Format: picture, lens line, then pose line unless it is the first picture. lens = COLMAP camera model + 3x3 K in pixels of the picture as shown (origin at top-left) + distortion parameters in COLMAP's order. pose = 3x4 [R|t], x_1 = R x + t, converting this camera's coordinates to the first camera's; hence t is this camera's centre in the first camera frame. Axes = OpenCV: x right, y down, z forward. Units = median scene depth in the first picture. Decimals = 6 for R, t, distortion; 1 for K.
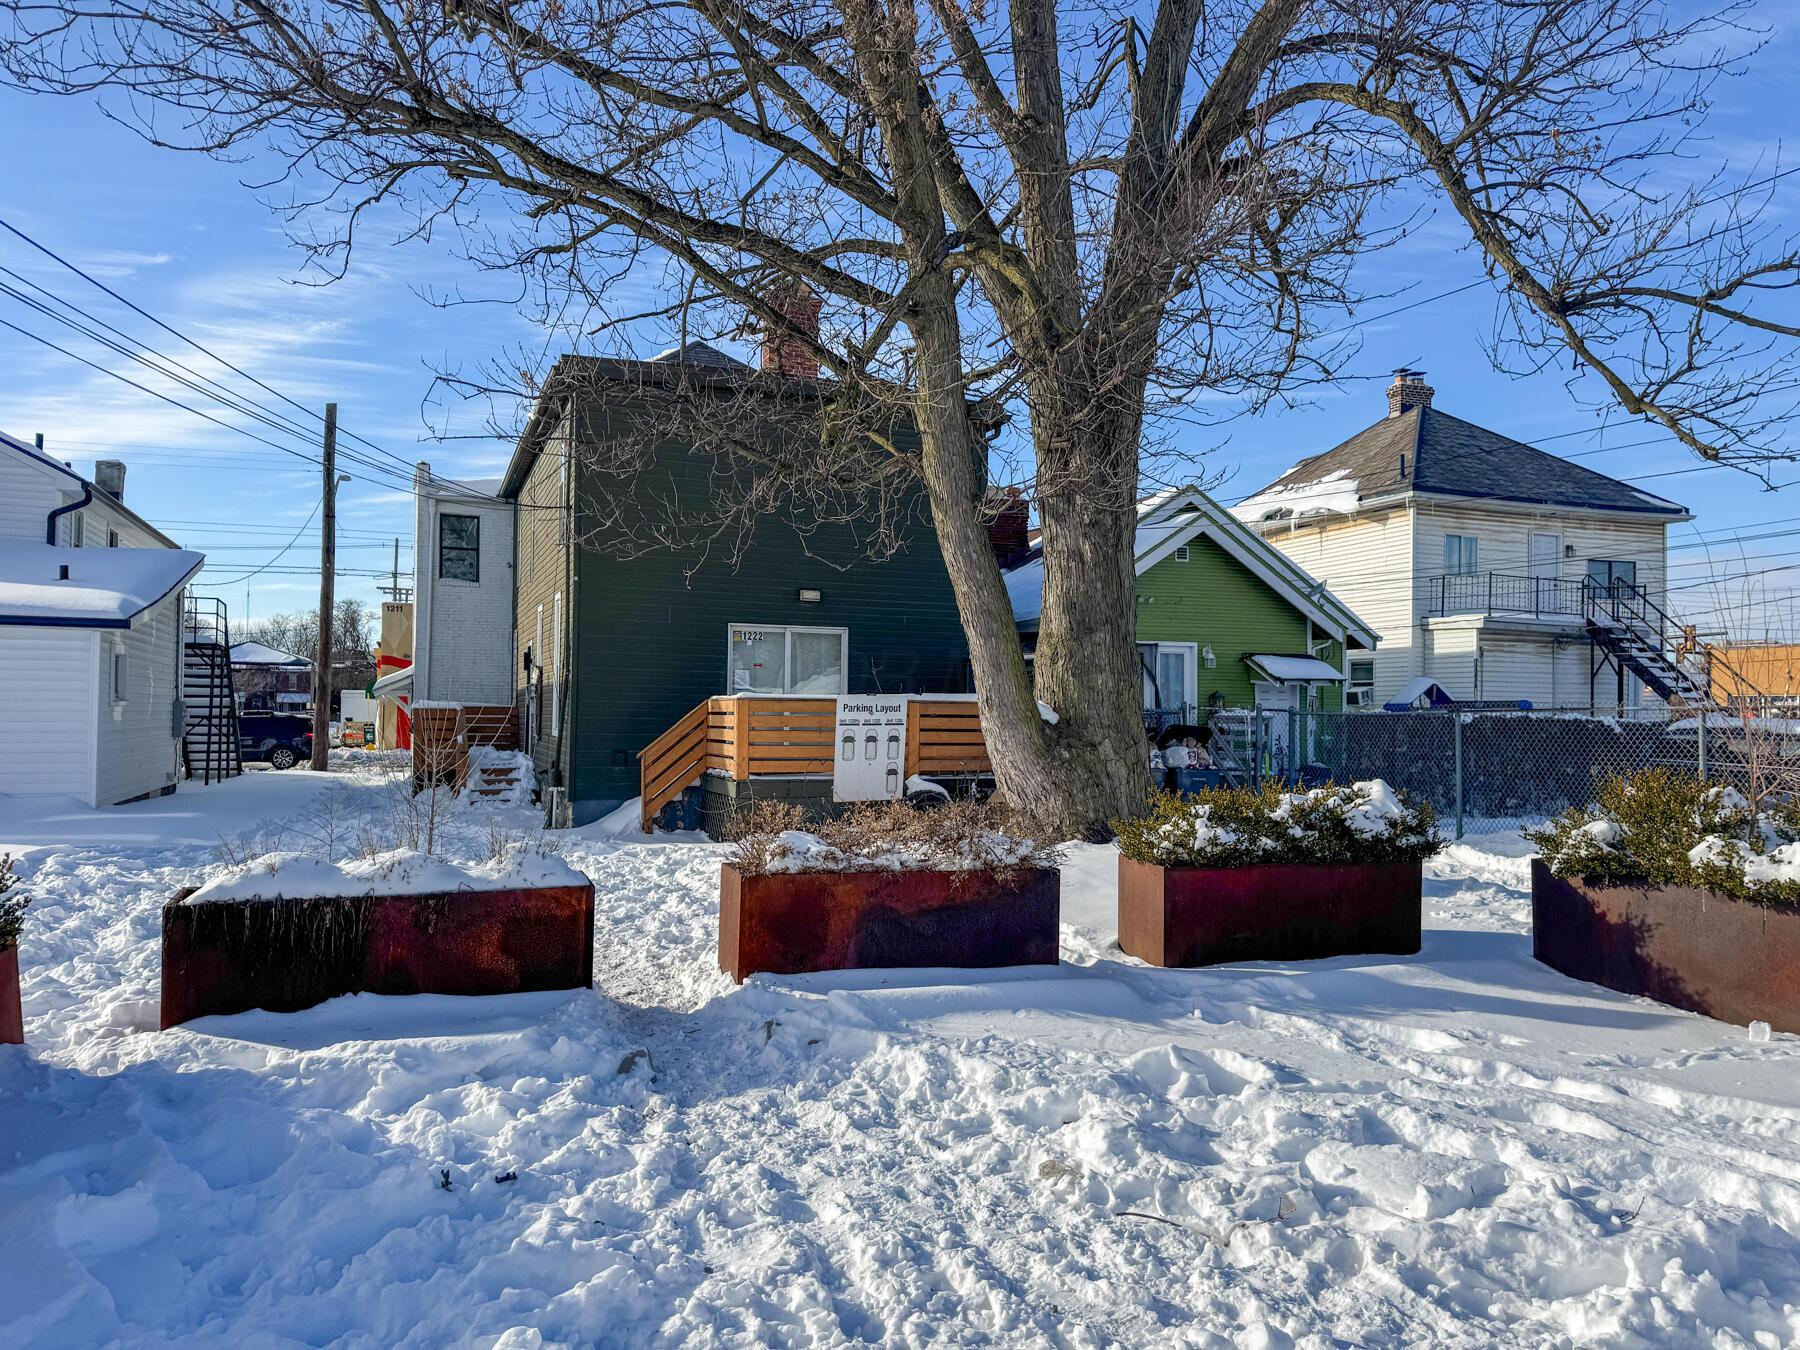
lens RADIAL K [[1240.2, 0, 900.0], [0, 1240.2, 675.0], [0, 0, 1]] dist [0.086210, -0.001539]
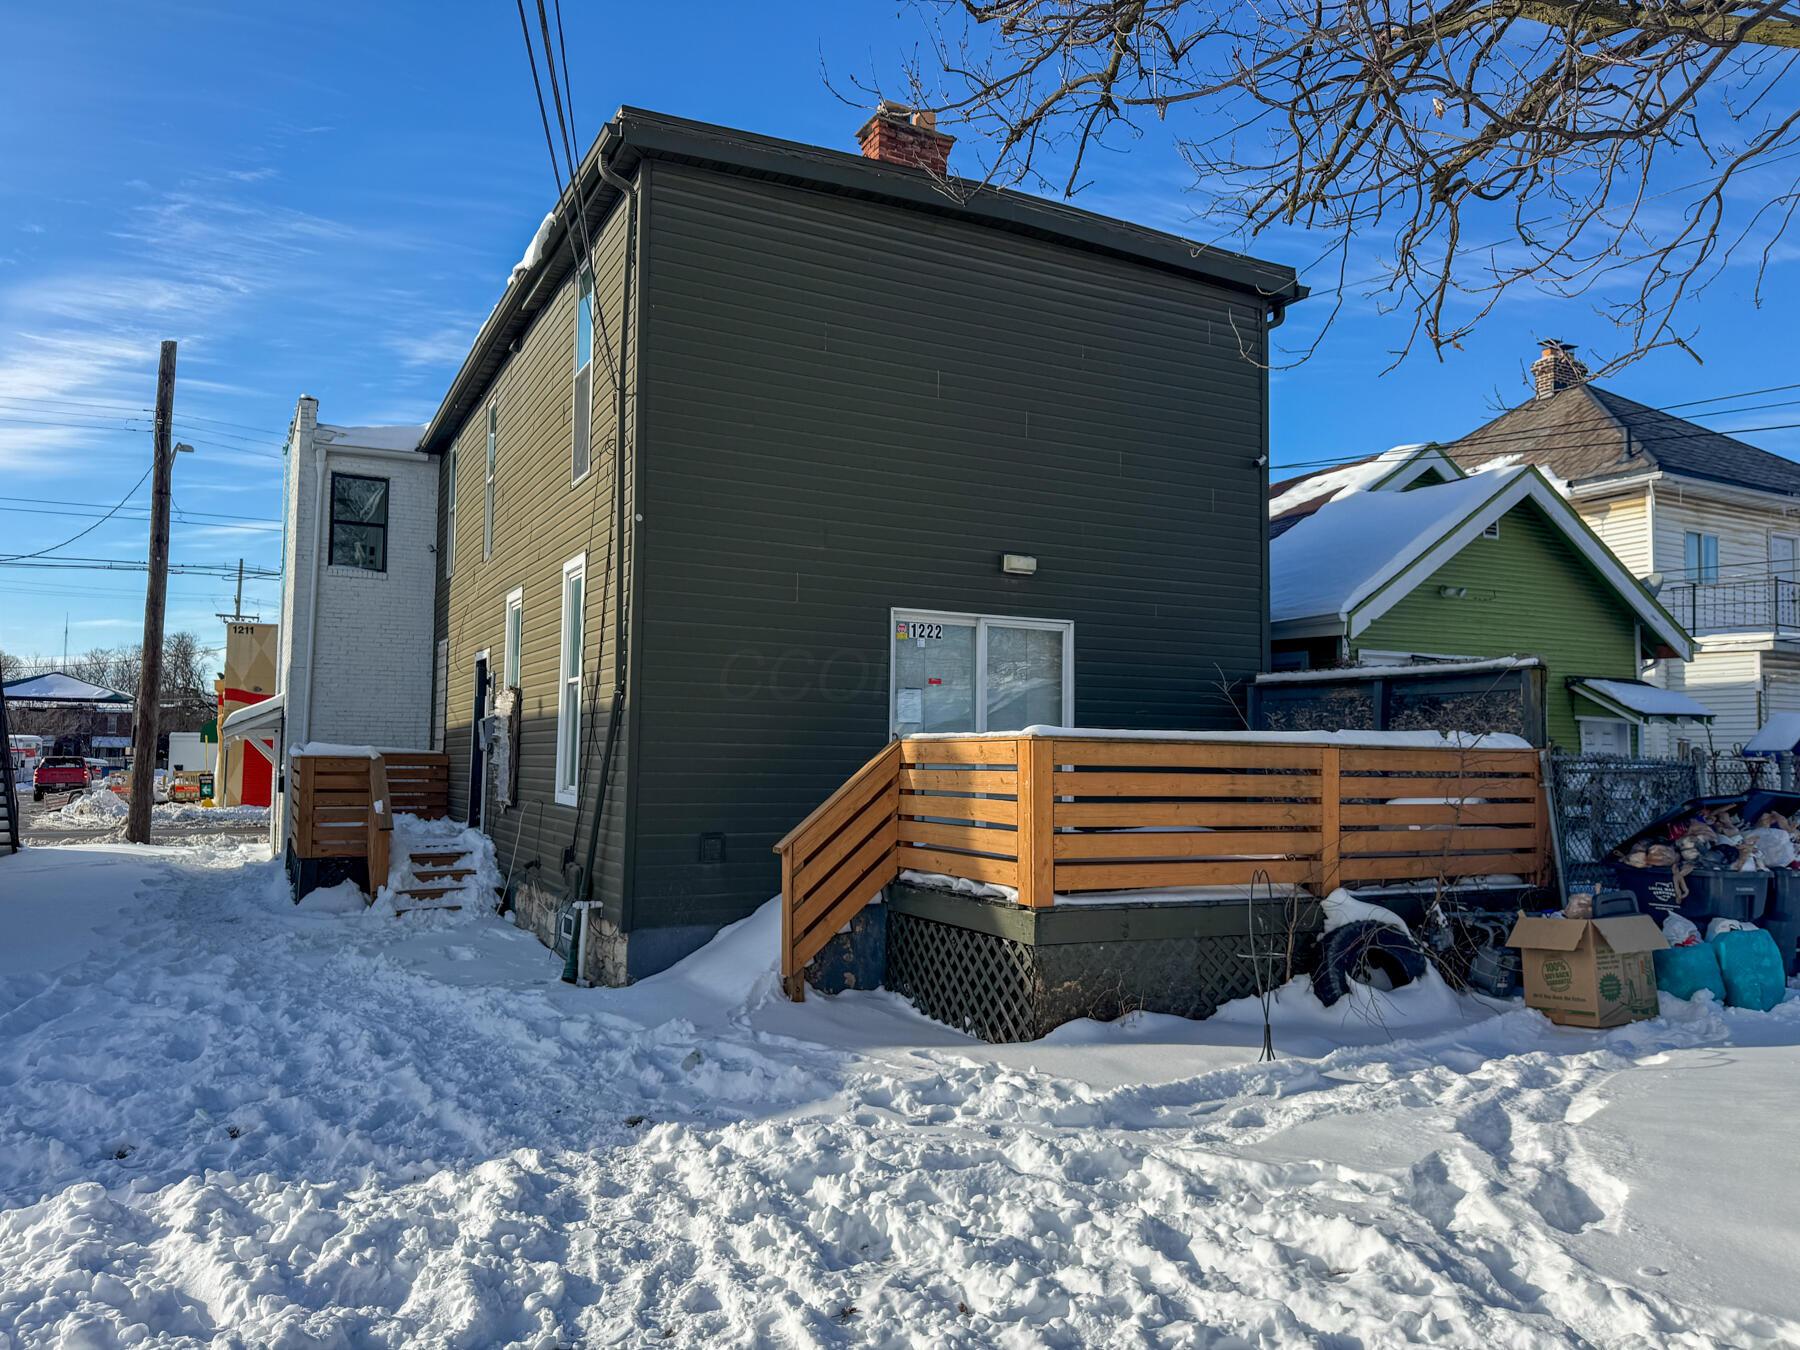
lens RADIAL K [[1255.2, 0, 900.0], [0, 1255.2, 675.0], [0, 0, 1]] dist [0.040866, 0.000437]
pose [[0.994577, 0.007662, 0.103720, -0.128772], [-0.003921, 0.999336, -0.036225, 0.006704], [-0.103928, 0.035622, 0.993947, 0.284847]]
